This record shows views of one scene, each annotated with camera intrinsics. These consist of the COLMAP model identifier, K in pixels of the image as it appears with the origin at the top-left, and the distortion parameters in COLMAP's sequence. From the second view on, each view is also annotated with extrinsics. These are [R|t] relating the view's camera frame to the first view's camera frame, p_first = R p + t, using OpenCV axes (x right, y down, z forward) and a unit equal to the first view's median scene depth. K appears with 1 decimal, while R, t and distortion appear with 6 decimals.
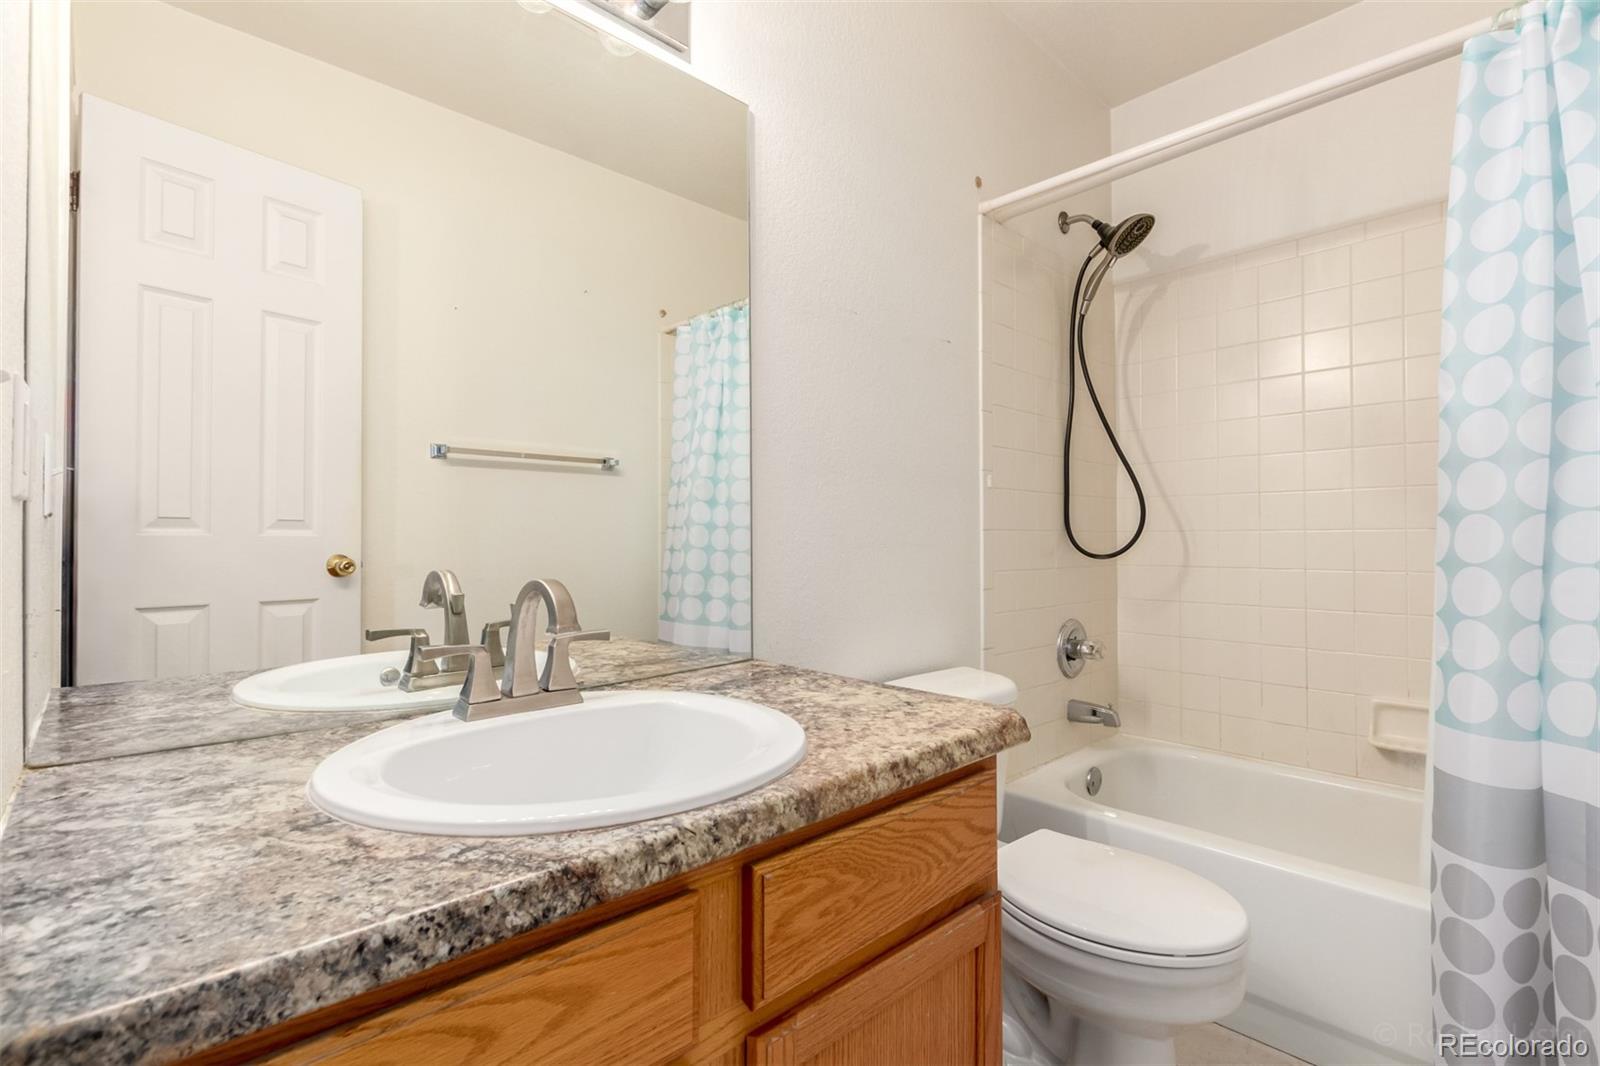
lens RADIAL K [[738.2, 0, 800.9], [0, 738.2, 533.4], [0, 0, 1]] dist [0.005573, -0.002284]
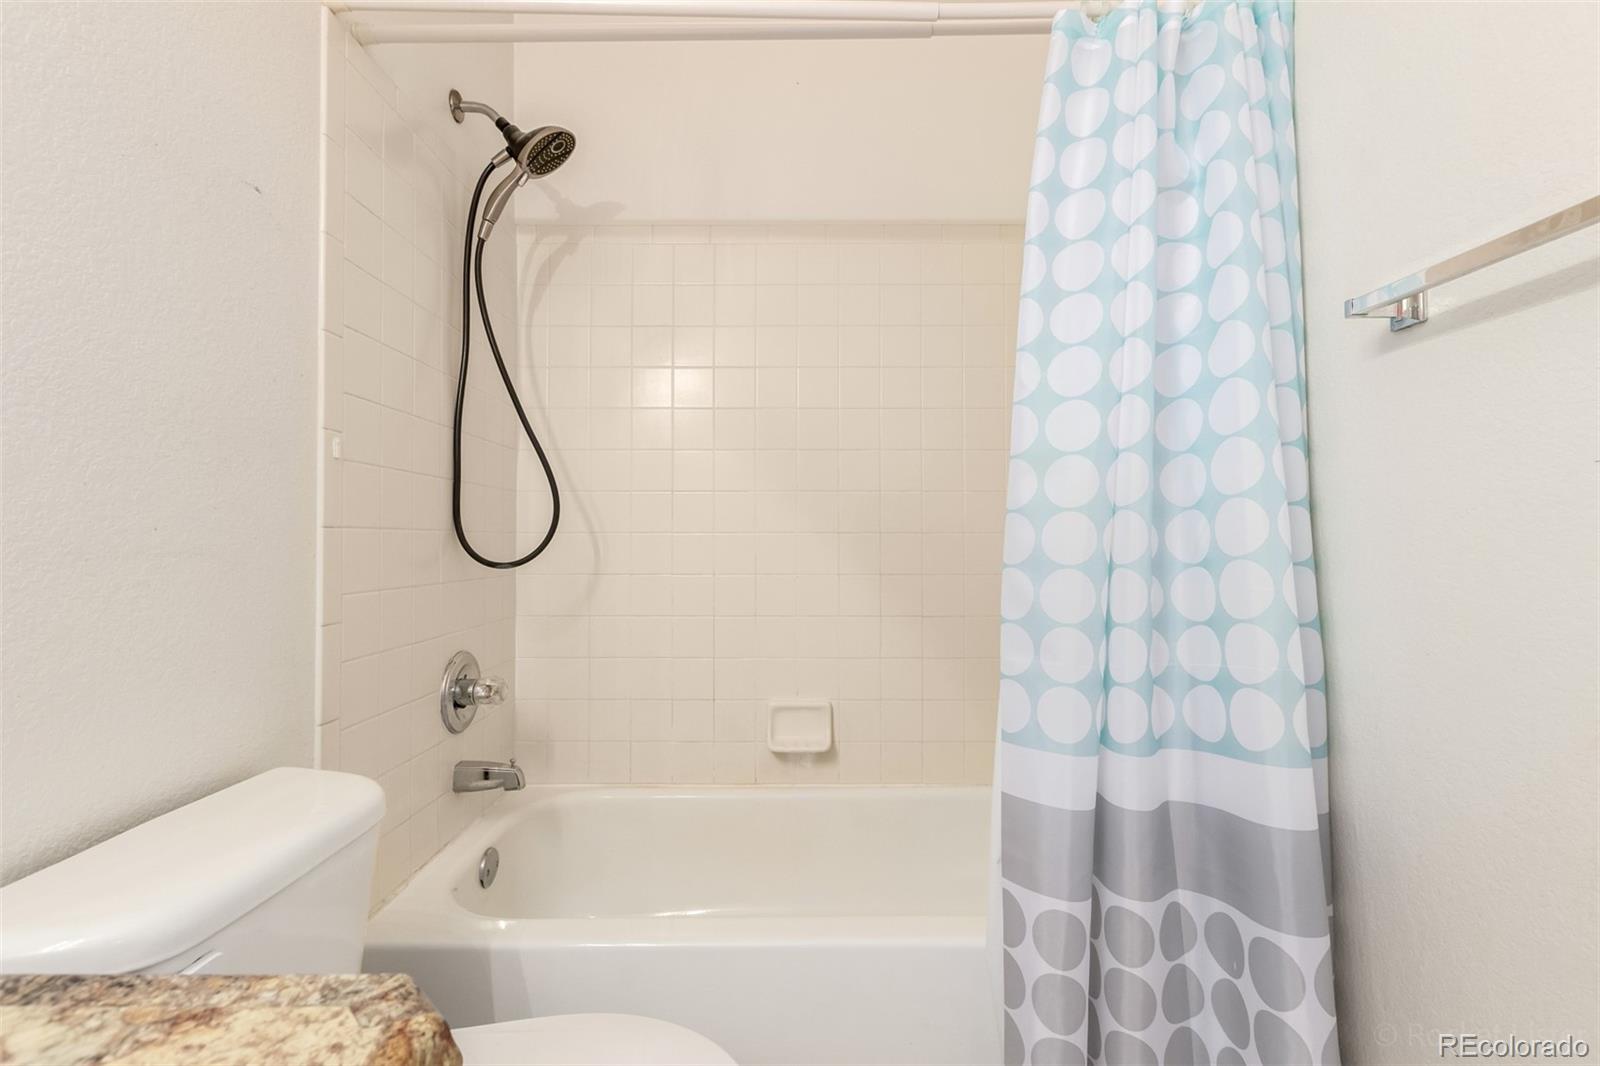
lens RADIAL K [[738.2, 0, 797.7], [0, 738.2, 530.5], [0, 0, 1]] dist [0.005573, -0.002284]
pose [[0.684671, 0.014514, 0.728708, 0.061749], [-0.004856, 0.999870, -0.015353, 0.006098], [-0.728836, 0.006974, 0.684653, 0.261648]]
